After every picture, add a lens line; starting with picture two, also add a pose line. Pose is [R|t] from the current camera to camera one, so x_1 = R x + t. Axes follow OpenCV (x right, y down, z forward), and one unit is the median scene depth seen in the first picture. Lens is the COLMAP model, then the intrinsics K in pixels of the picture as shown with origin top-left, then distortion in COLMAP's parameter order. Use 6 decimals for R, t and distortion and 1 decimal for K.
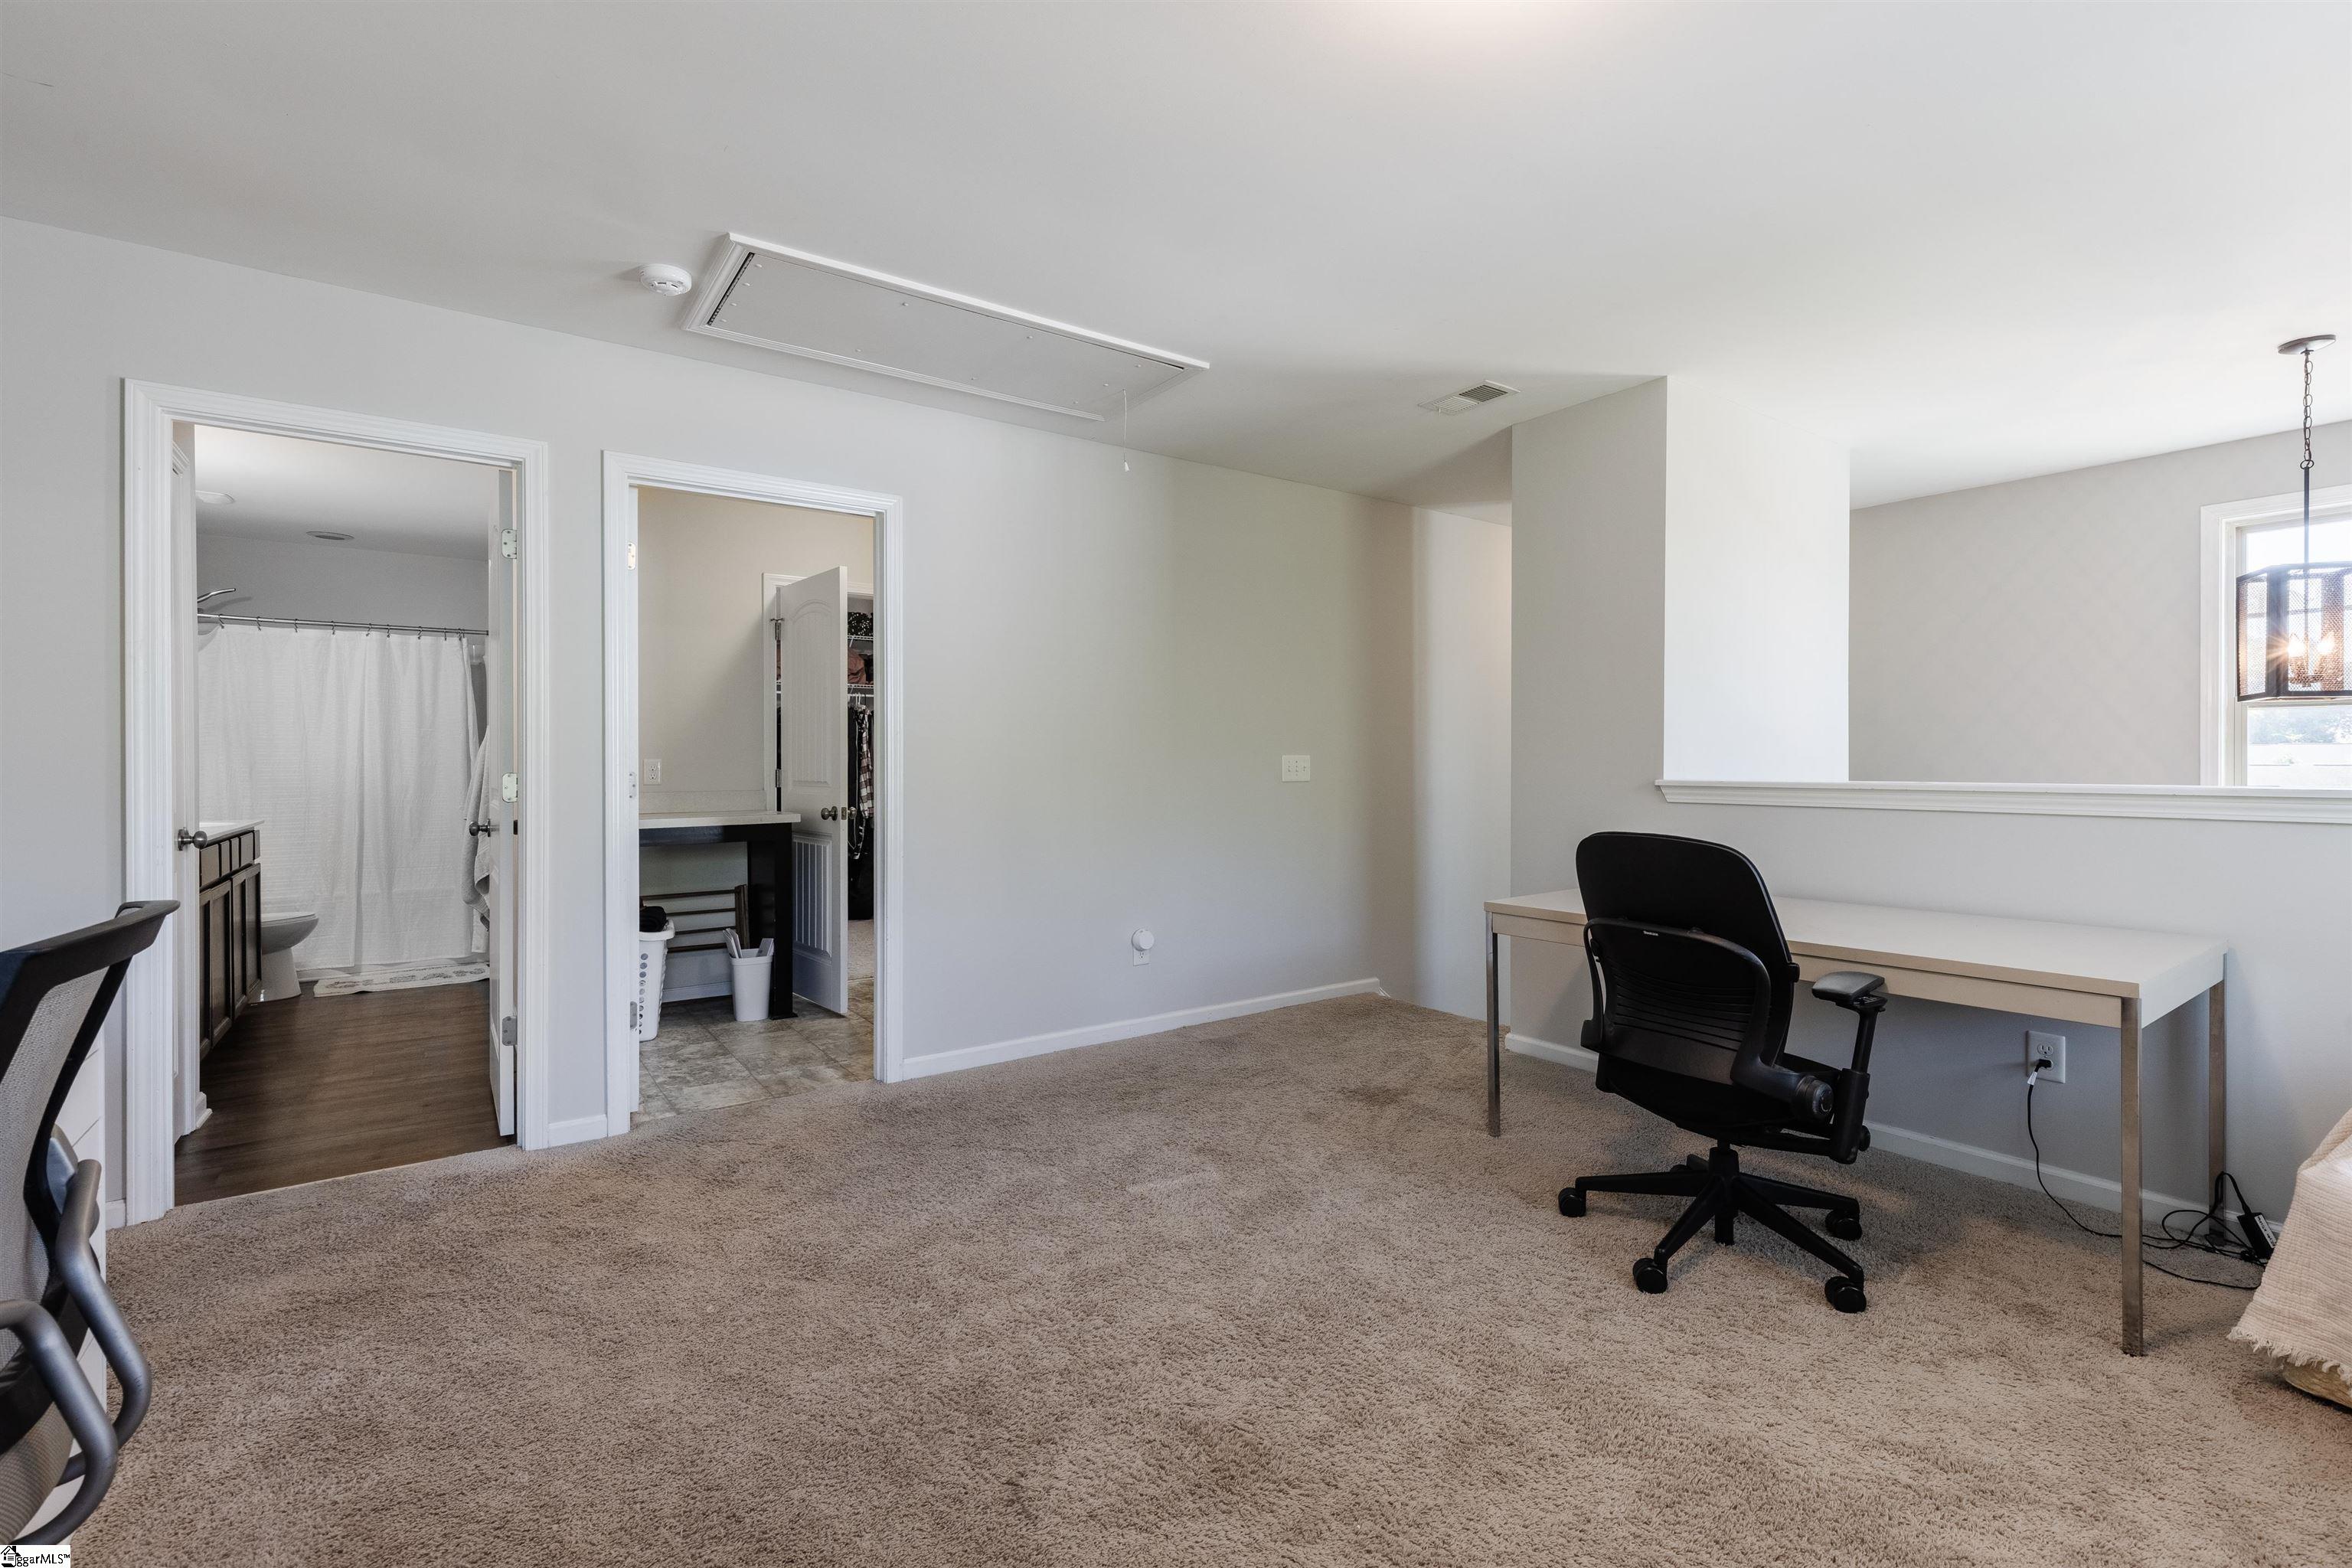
lens RADIAL K [[1042.2, 0, 1205.5], [0, 1042.2, 770.9], [0, 0, 1]] dist [0.001376, 0.000130]
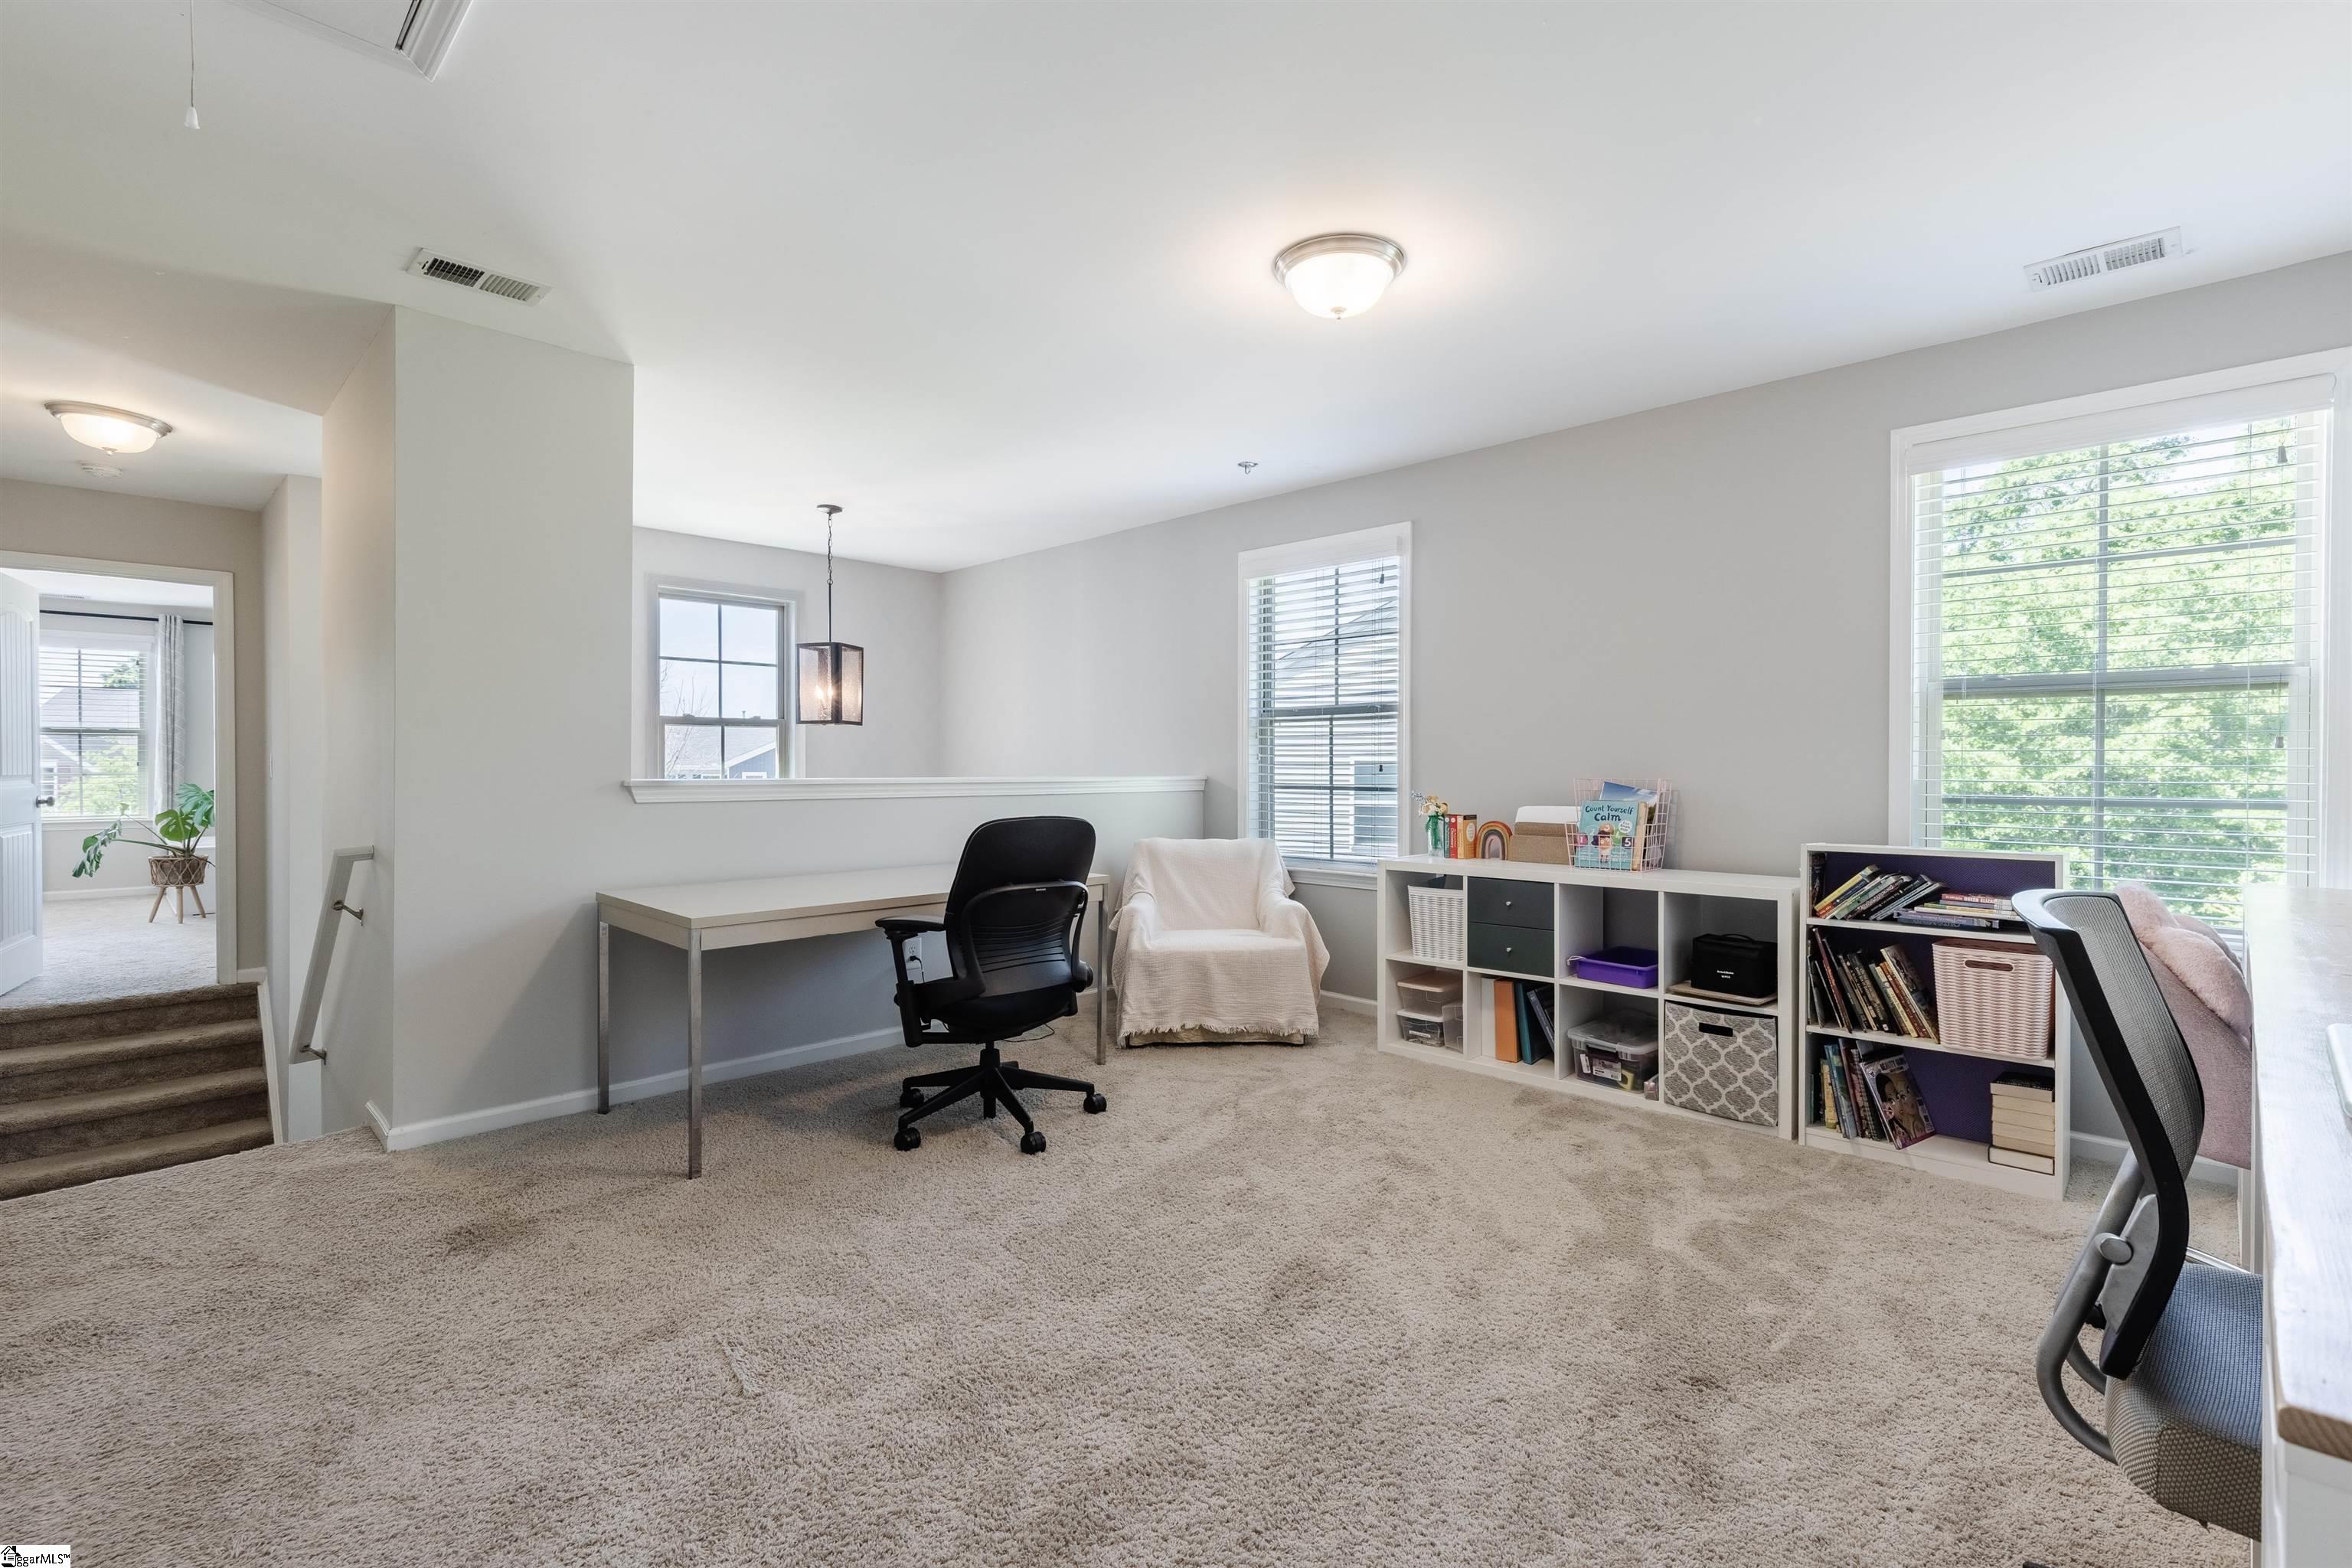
lens RADIAL K [[1042.2, 0, 1205.5], [0, 1042.2, 770.9], [0, 0, 1]] dist [0.001376, 0.000130]
pose [[-0.173096, -0.003150, 0.984900, -0.670324], [0.003433, 0.999987, 0.003802, -0.002043], [-0.984899, 0.004039, -0.173083, 0.708657]]
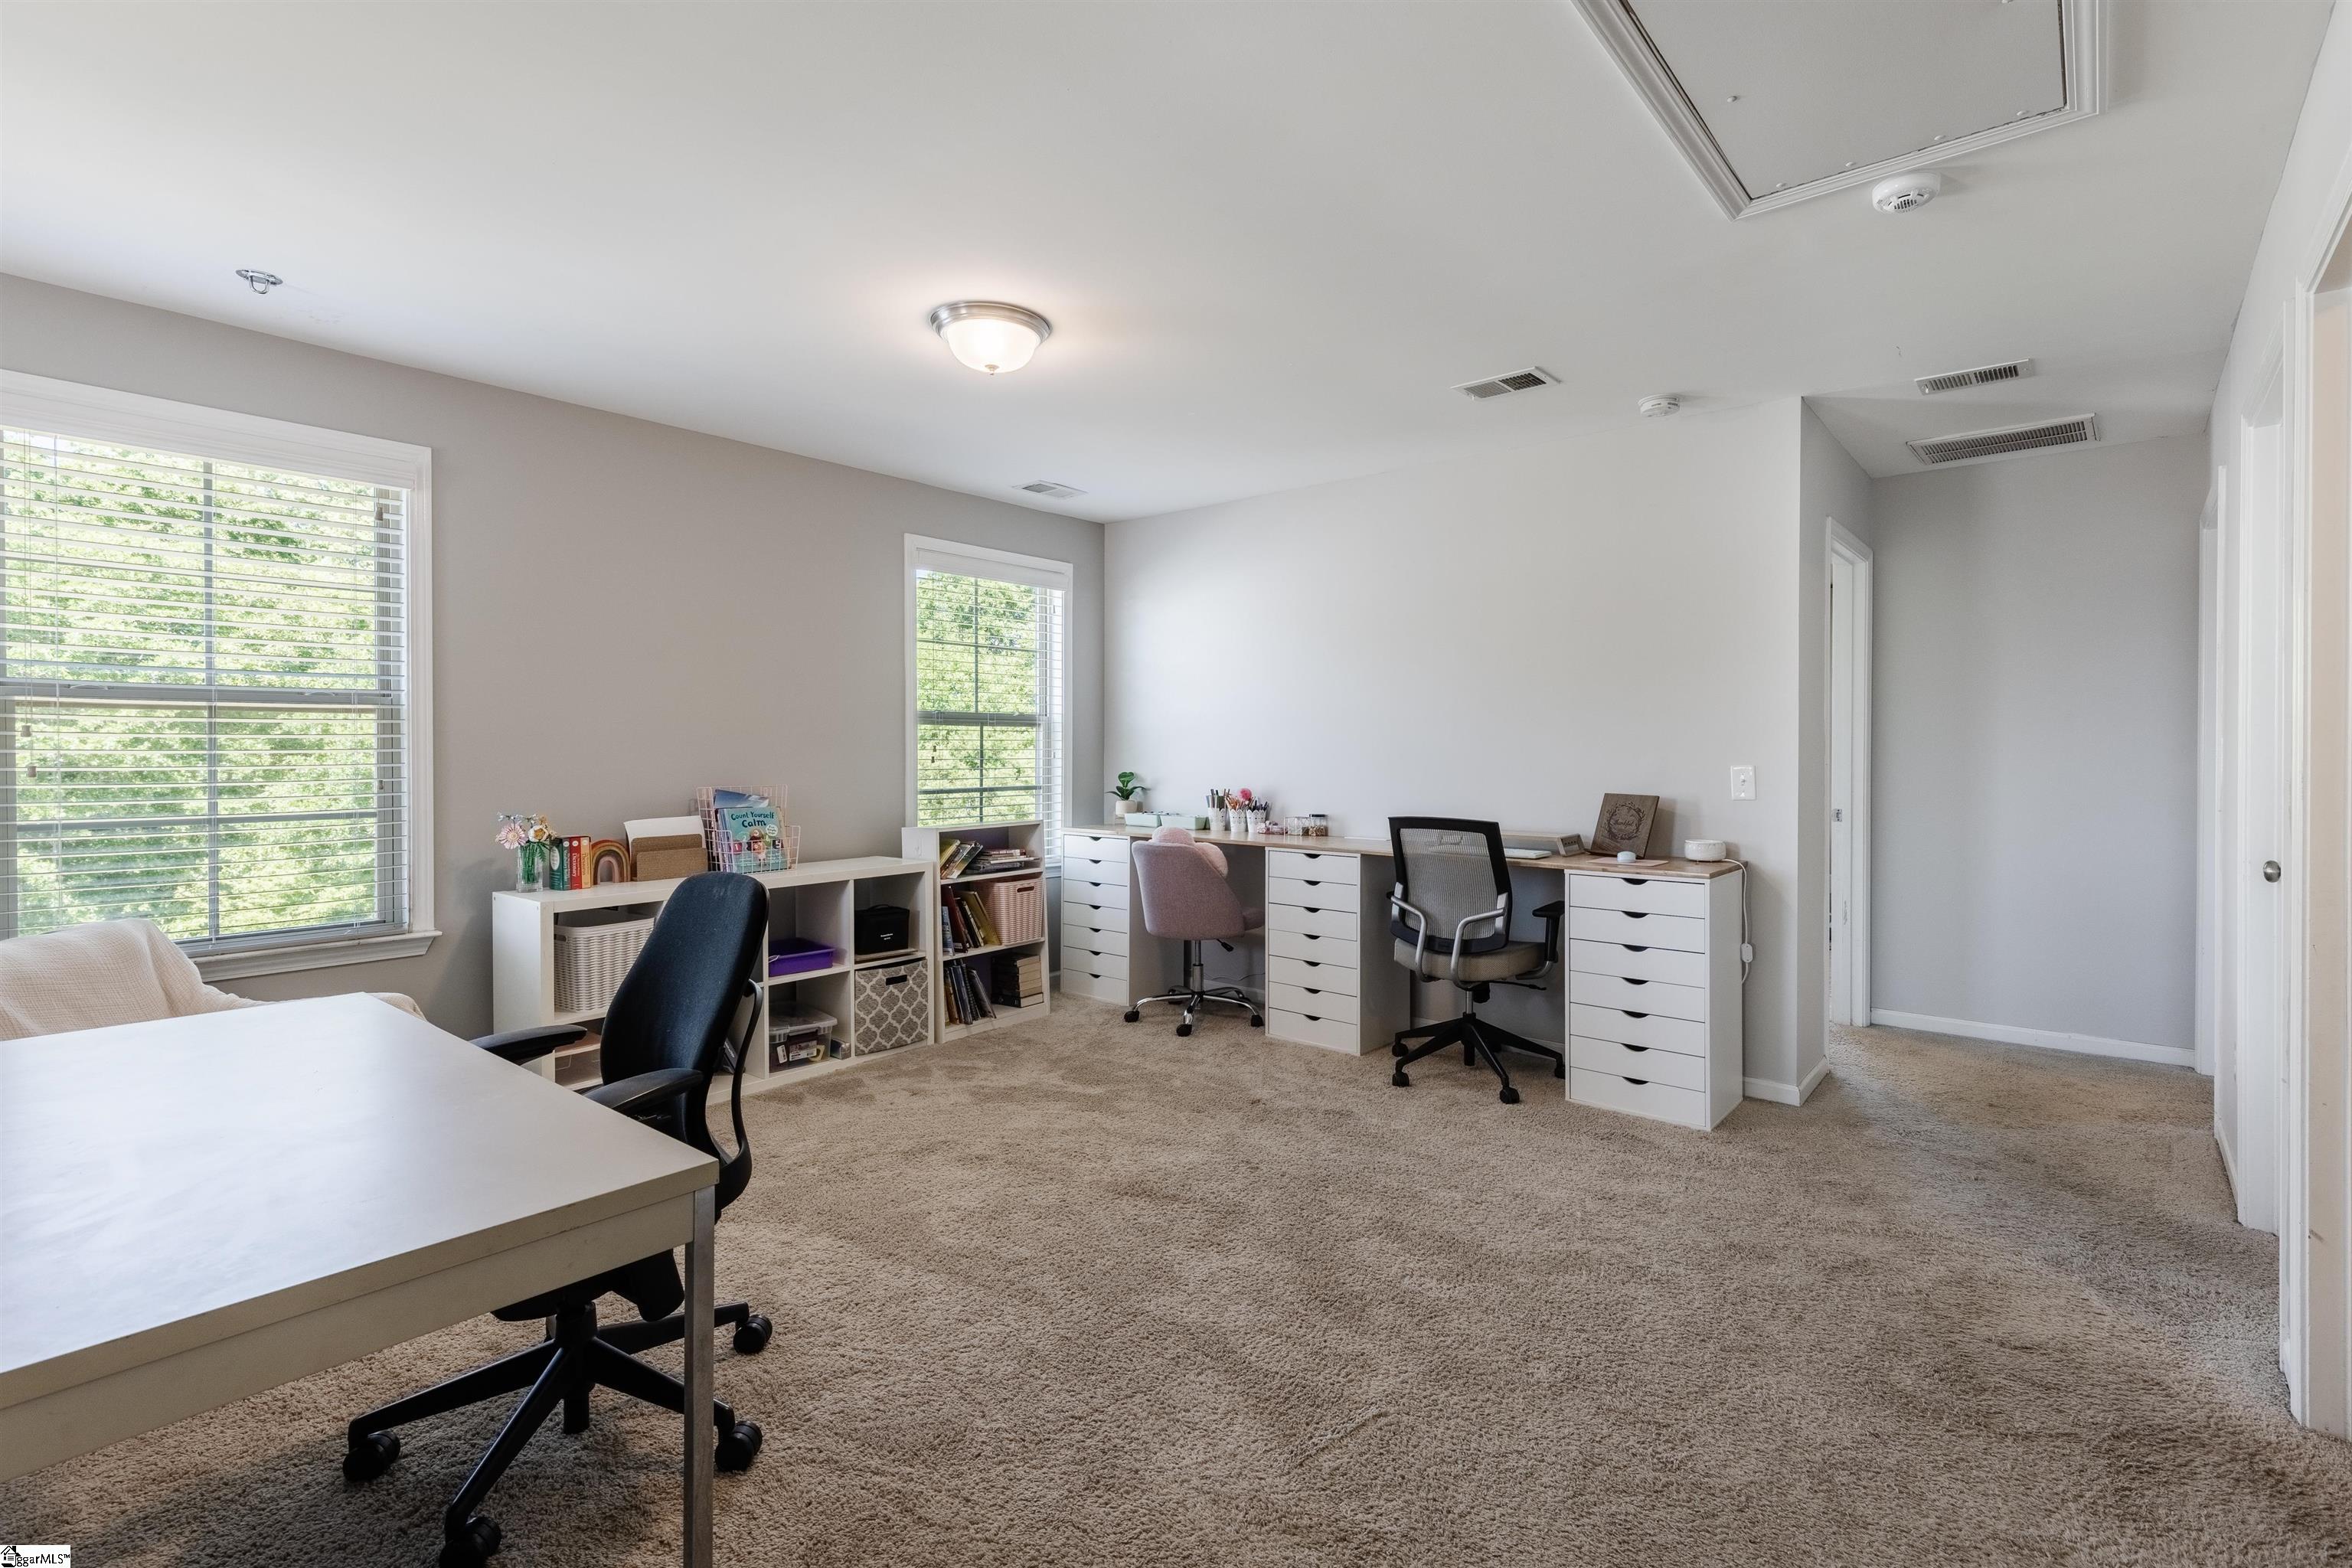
lens RADIAL K [[1110.3, 0, 1181.9], [0, 1110.3, 753.8], [0, 0, 1]] dist [0.000911, 0.000102]
pose [[-0.970734, 0.008823, -0.239993, 0.198826], [0.006588, 0.999927, 0.010115, -0.035225], [0.240065, 0.008238, -0.970722, 1.439667]]
